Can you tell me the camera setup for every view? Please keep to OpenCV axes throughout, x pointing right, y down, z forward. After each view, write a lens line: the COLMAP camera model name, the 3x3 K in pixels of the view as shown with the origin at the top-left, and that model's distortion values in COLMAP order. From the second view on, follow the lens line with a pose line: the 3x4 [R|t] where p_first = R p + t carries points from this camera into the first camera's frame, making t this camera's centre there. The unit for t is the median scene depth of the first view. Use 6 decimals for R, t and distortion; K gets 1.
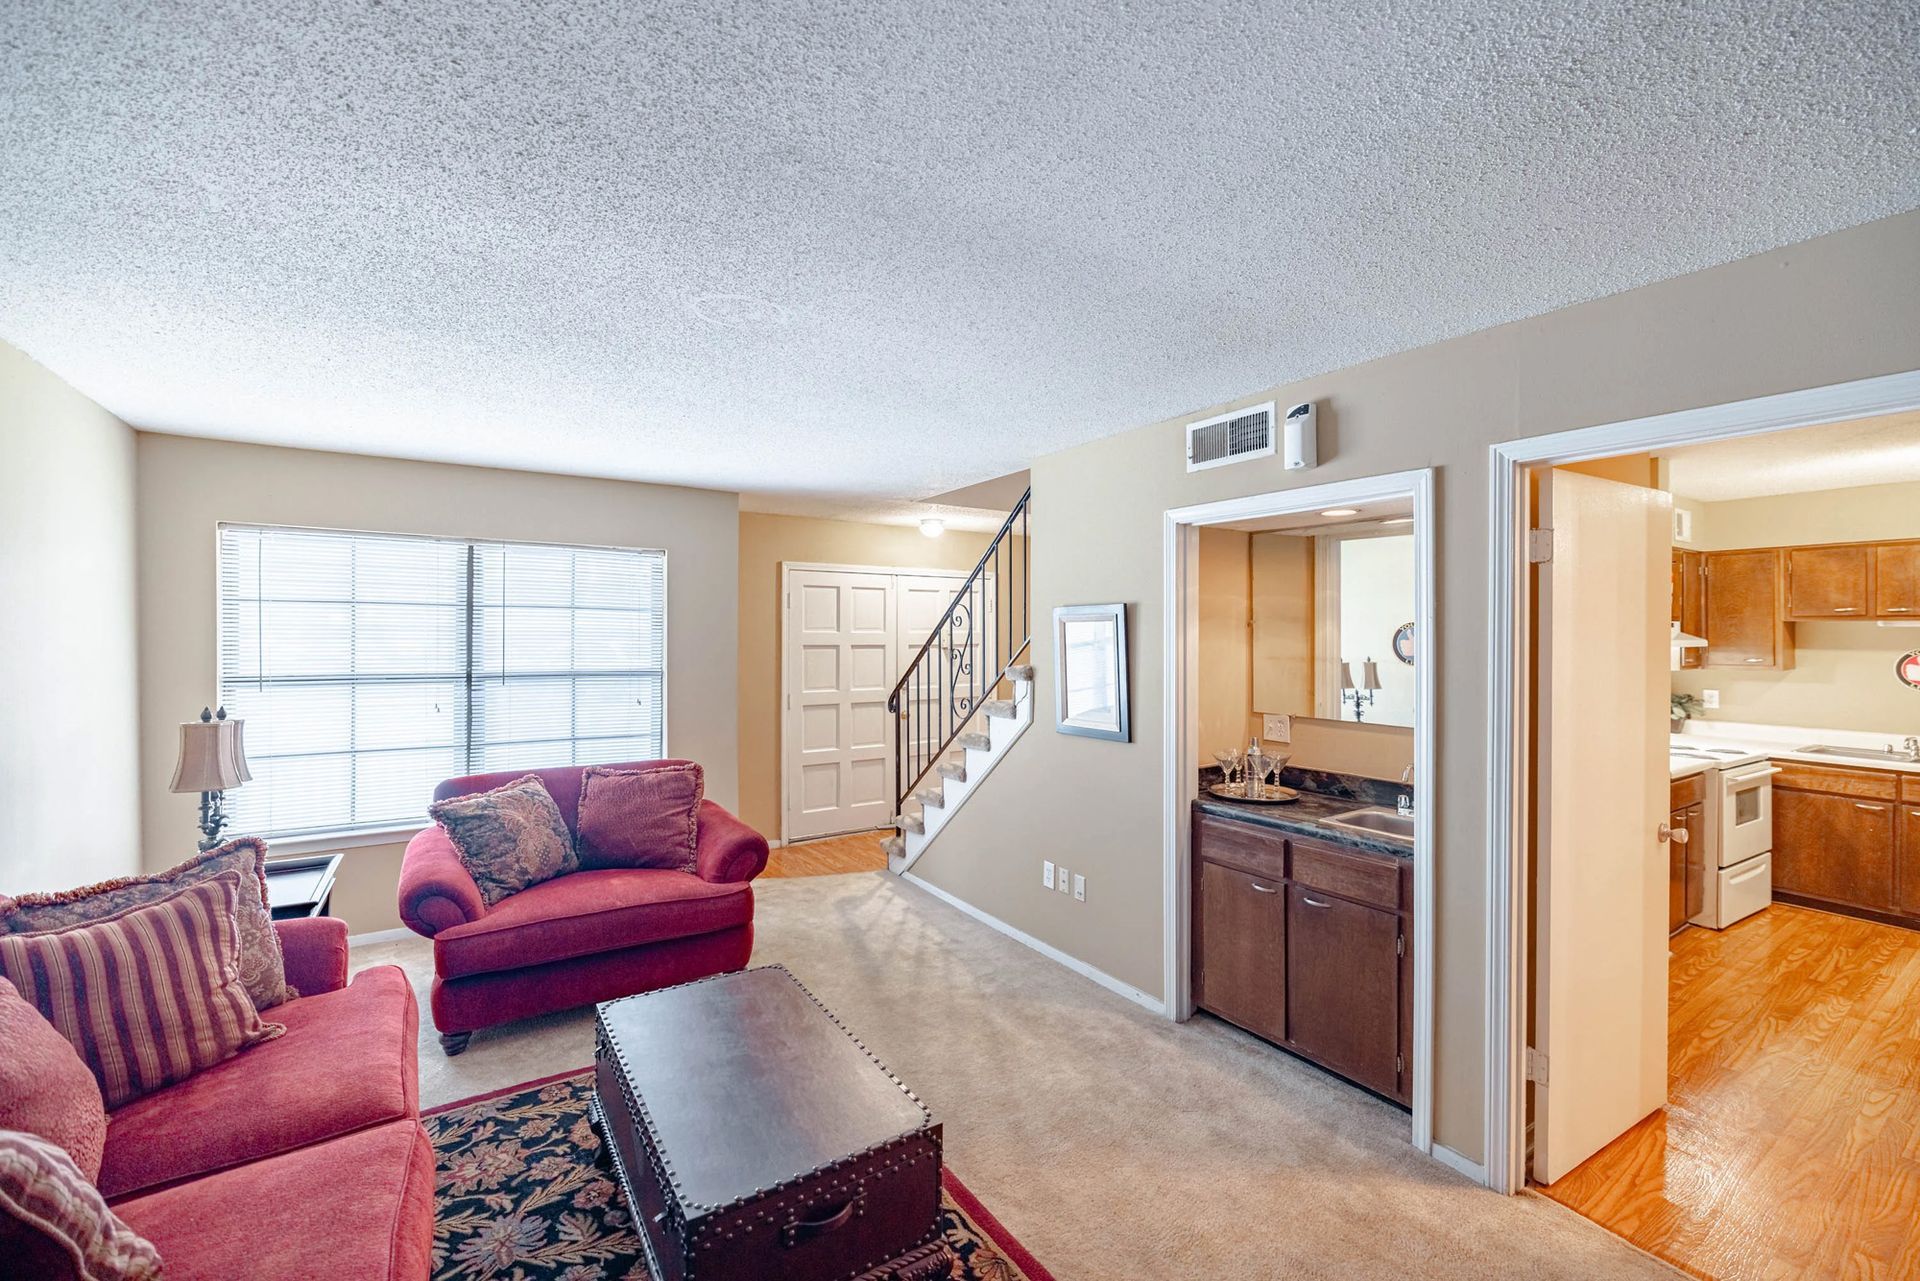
lens RADIAL K [[801.5, 0, 951.0], [0, 801.5, 633.6], [0, 0, 1]] dist [-0.000344, -0.001576]
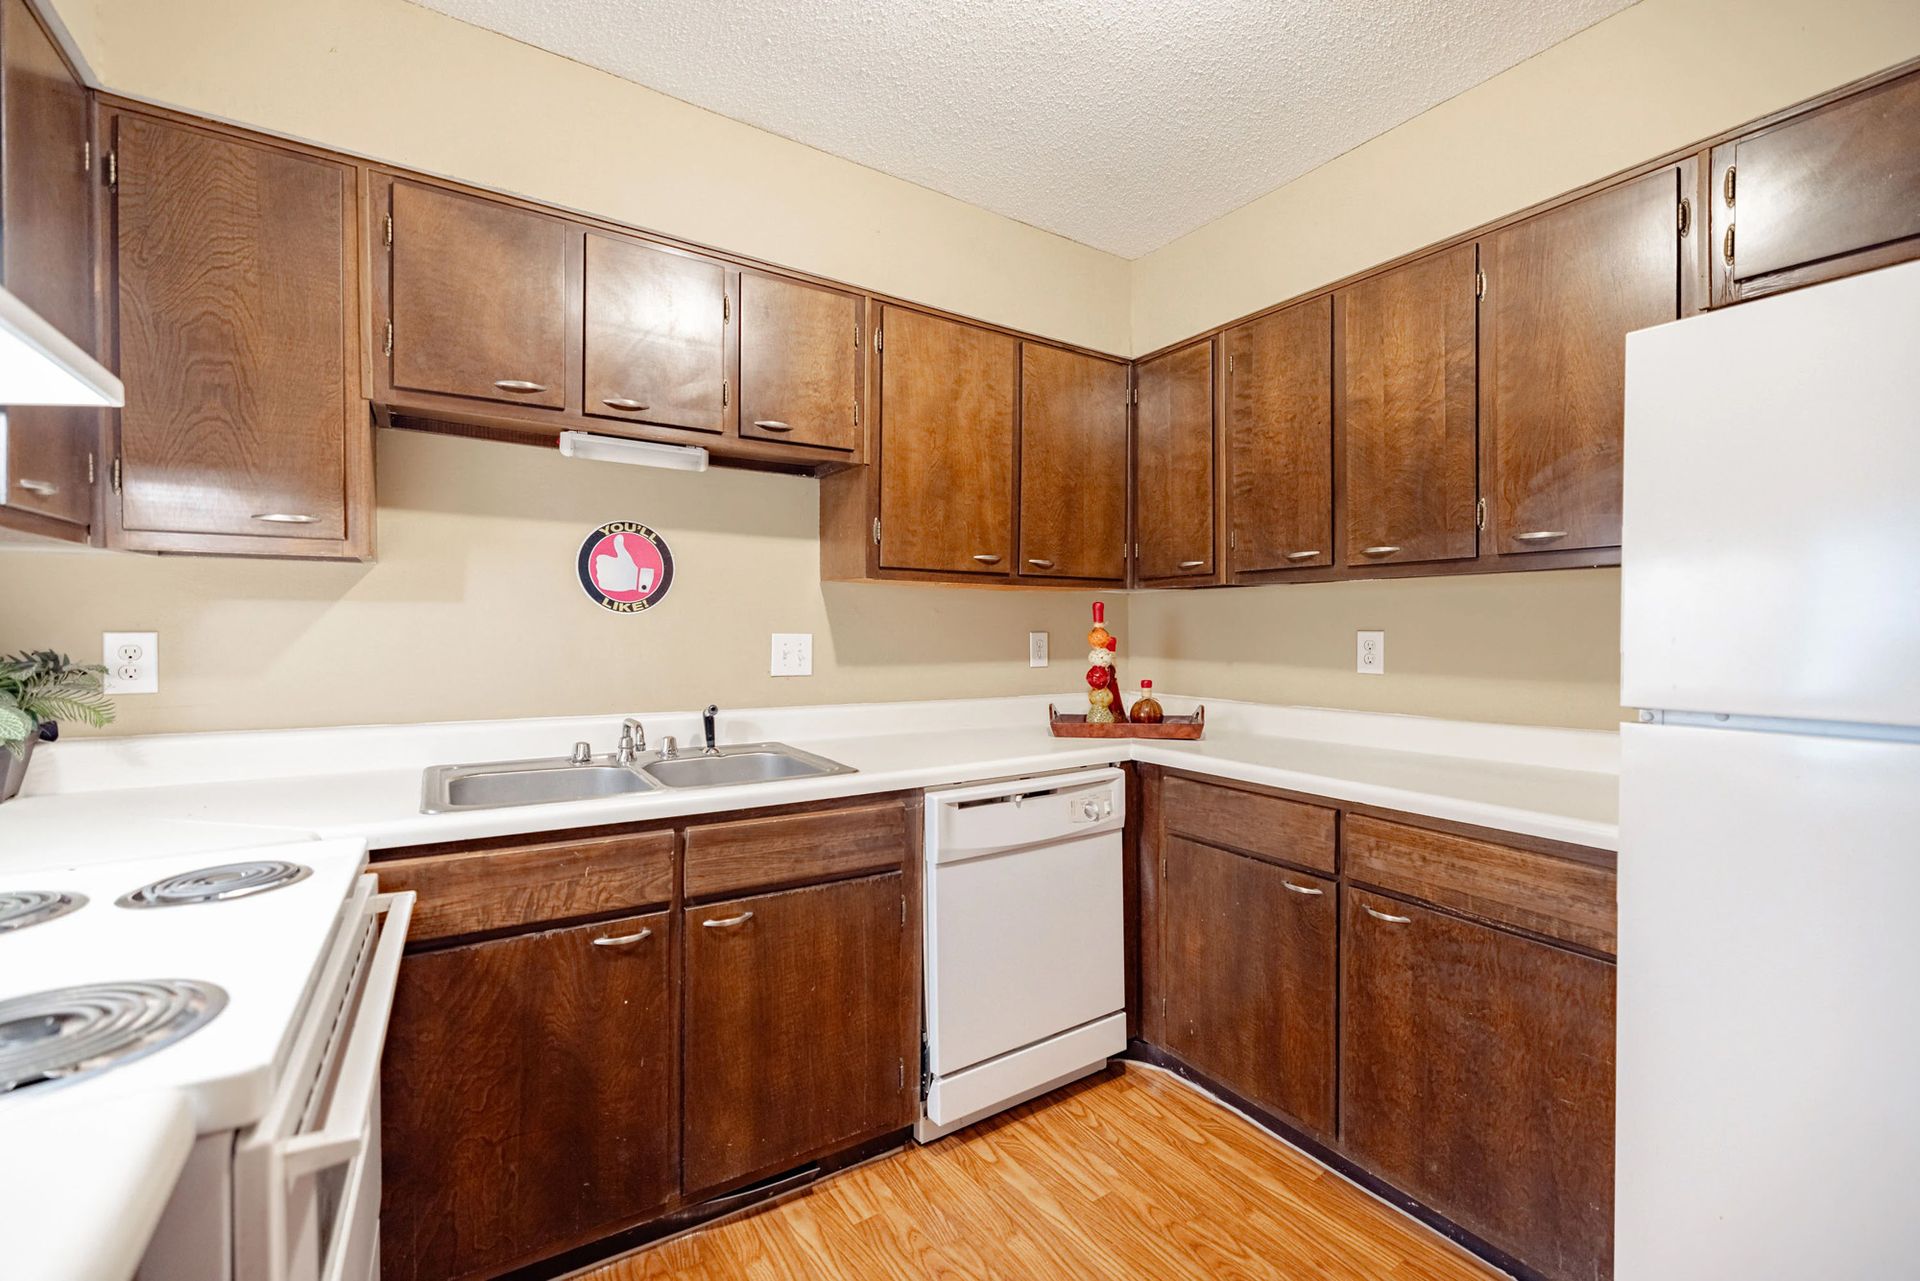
lens RADIAL K [[801.5, 0, 945.7], [0, 801.5, 638.7], [0, 0, 1]] dist [-0.000344, -0.001576]
pose [[0.004341, -0.012642, 0.999911, 0.759678], [-0.002168, 0.999918, 0.012652, 0.079049], [-0.999988, -0.002223, 0.004313, 0.808198]]
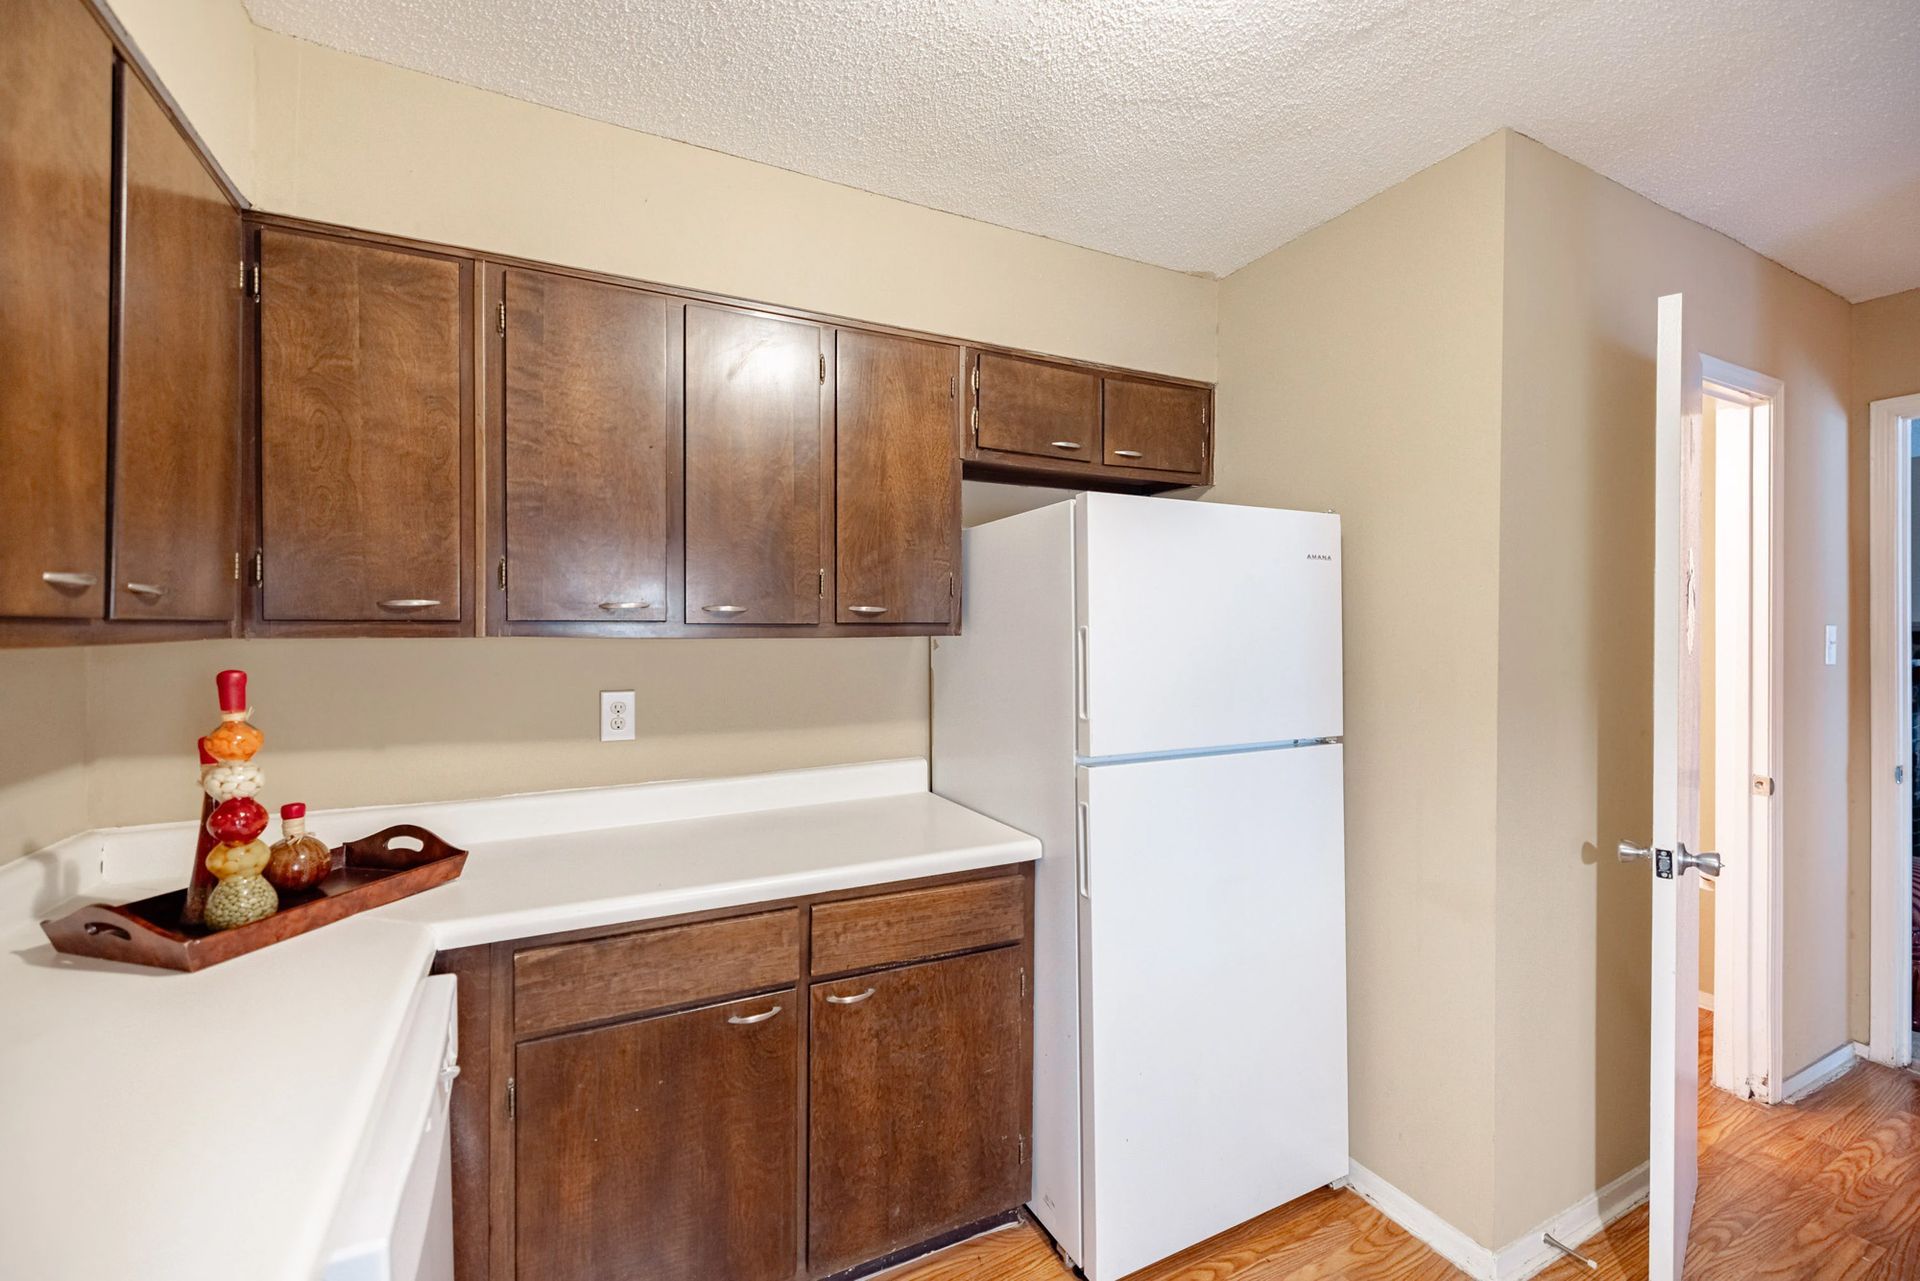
lens RADIAL K [[801.5, 0, 966.4], [0, 801.5, 634.2], [0, 0, 1]] dist [-0.000344, -0.001576]
pose [[-0.994938, -0.001471, 0.100475, 1.027670], [-0.000684, 0.999969, 0.007866, 0.046531], [-0.100484, 0.007757, -0.994908, 0.951769]]
